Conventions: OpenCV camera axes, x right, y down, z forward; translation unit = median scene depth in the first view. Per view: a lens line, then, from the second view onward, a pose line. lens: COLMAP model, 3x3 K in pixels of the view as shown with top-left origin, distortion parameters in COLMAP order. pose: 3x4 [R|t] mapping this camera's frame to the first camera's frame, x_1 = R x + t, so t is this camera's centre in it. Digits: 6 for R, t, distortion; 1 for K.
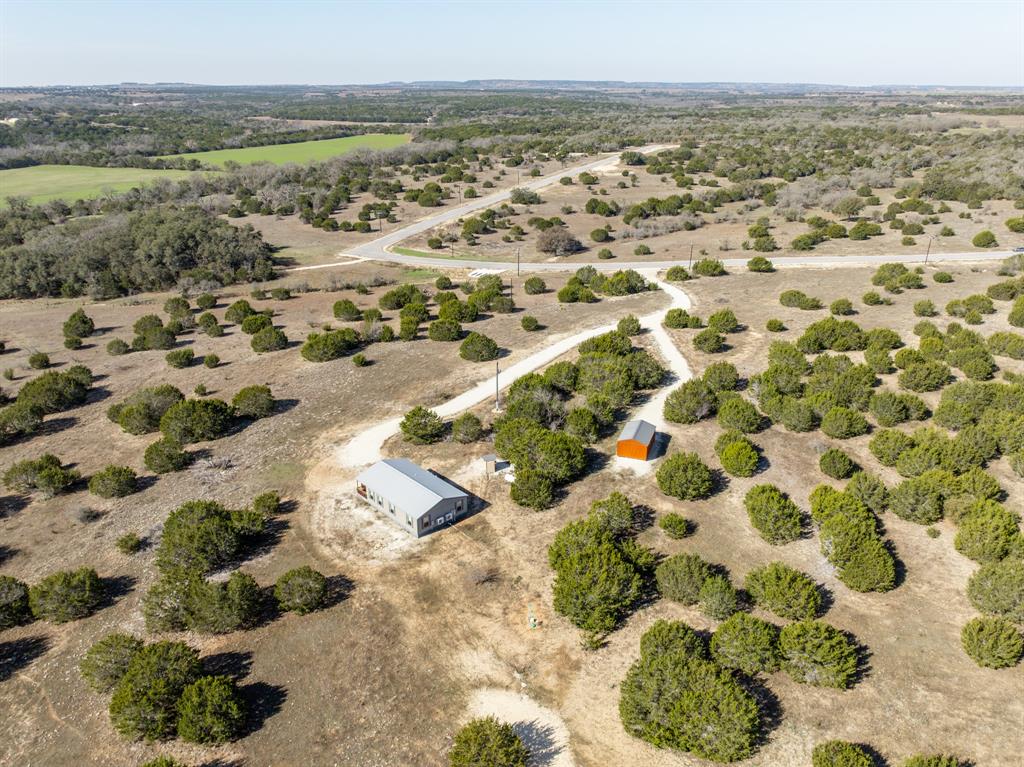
lens RADIAL K [[721.1, 0, 512.0], [0, 721.1, 383.5], [0, 0, 1]] dist [-0.024932, 0.001248]
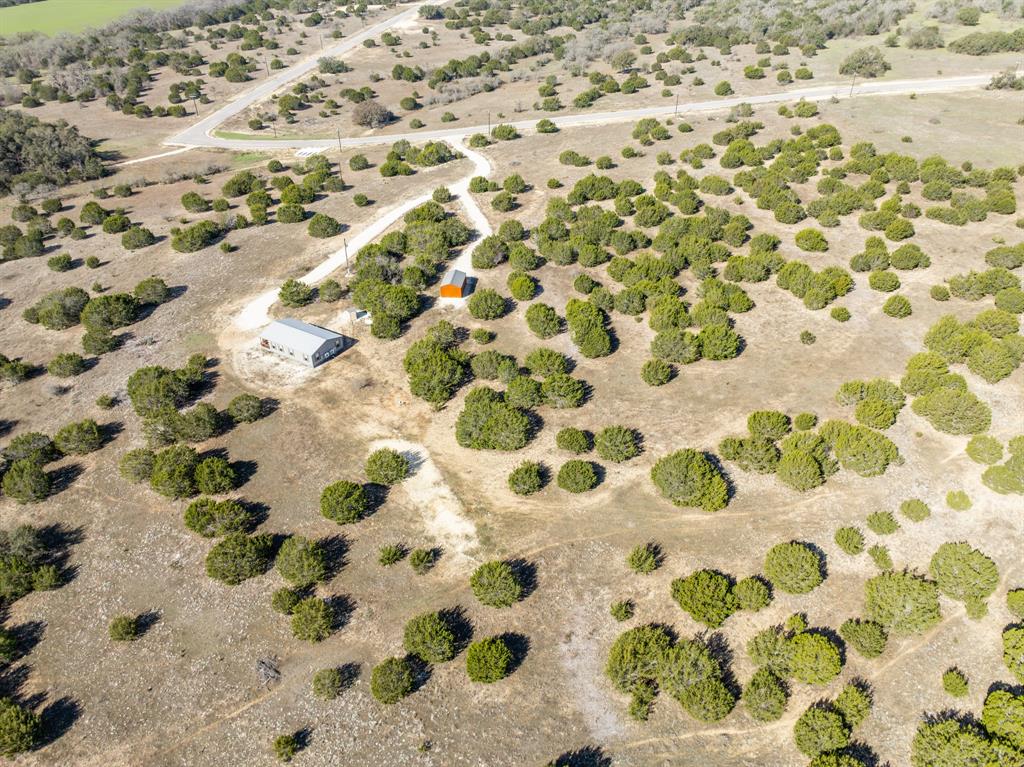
lens RADIAL K [[721.1, 0, 512.0], [0, 721.1, 383.5], [0, 0, 1]] dist [-0.024932, 0.001248]
pose [[0.967348, -0.148798, 0.205173, -0.026398], [0.104113, 0.971360, 0.213588, -0.016771], [-0.231079, -0.185253, 0.955136, -0.303587]]
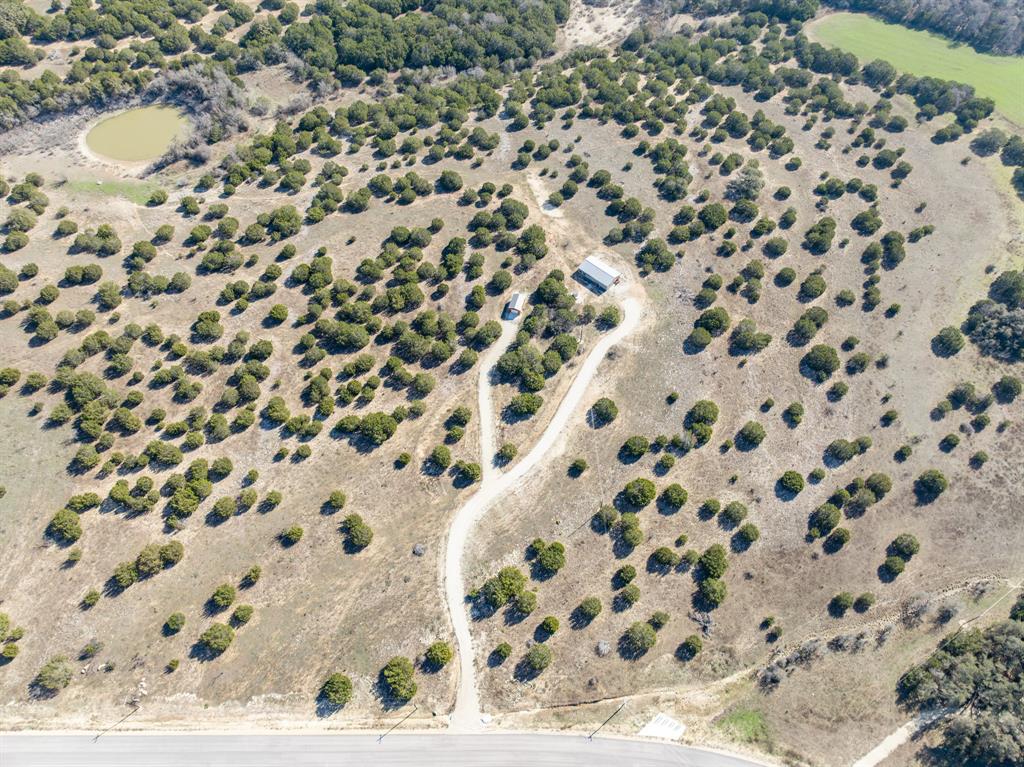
lens RADIAL K [[721.1, 0, 512.0], [0, 721.1, 383.5], [0, 0, 1]] dist [-0.024932, 0.001248]
pose [[-0.996836, 0.064506, -0.046443, 0.229472], [-0.033967, 0.182561, 0.982608, -1.609830], [0.071863, 0.981076, -0.179793, 1.212824]]
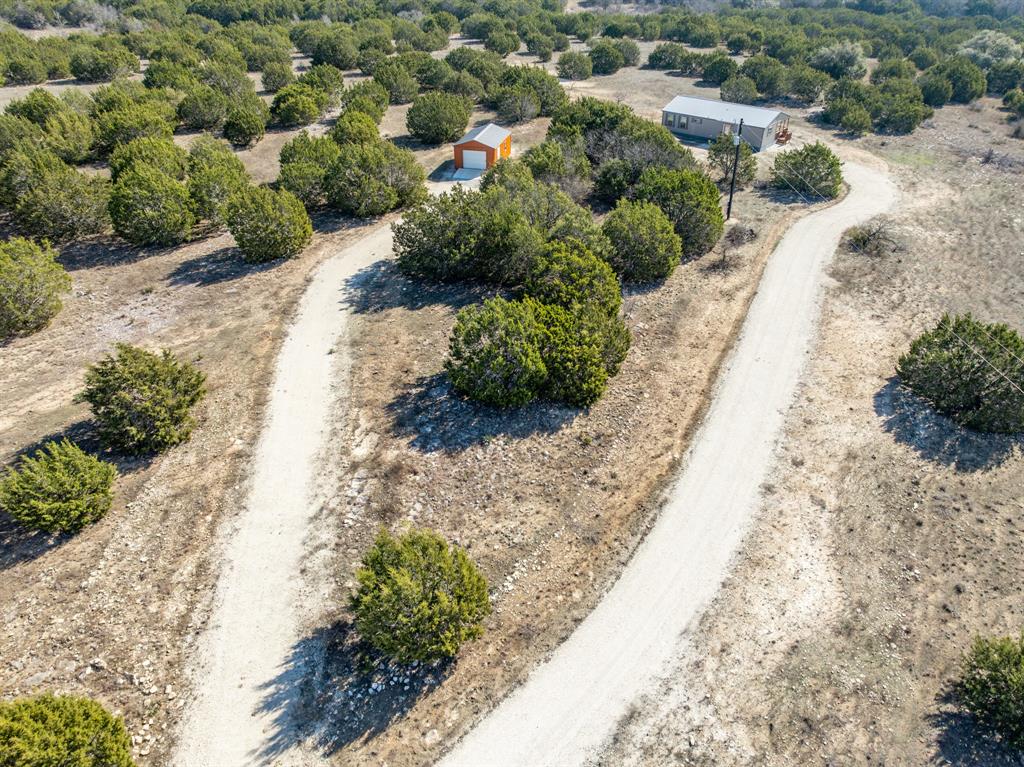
lens RADIAL K [[721.1, 0, 512.0], [0, 721.1, 383.5], [0, 0, 1]] dist [-0.024932, 0.001248]
pose [[-0.993146, 0.062645, -0.098672, 0.165538], [-0.044599, 0.577227, 0.815365, -0.266159], [0.108034, 0.814178, -0.570476, 1.141775]]
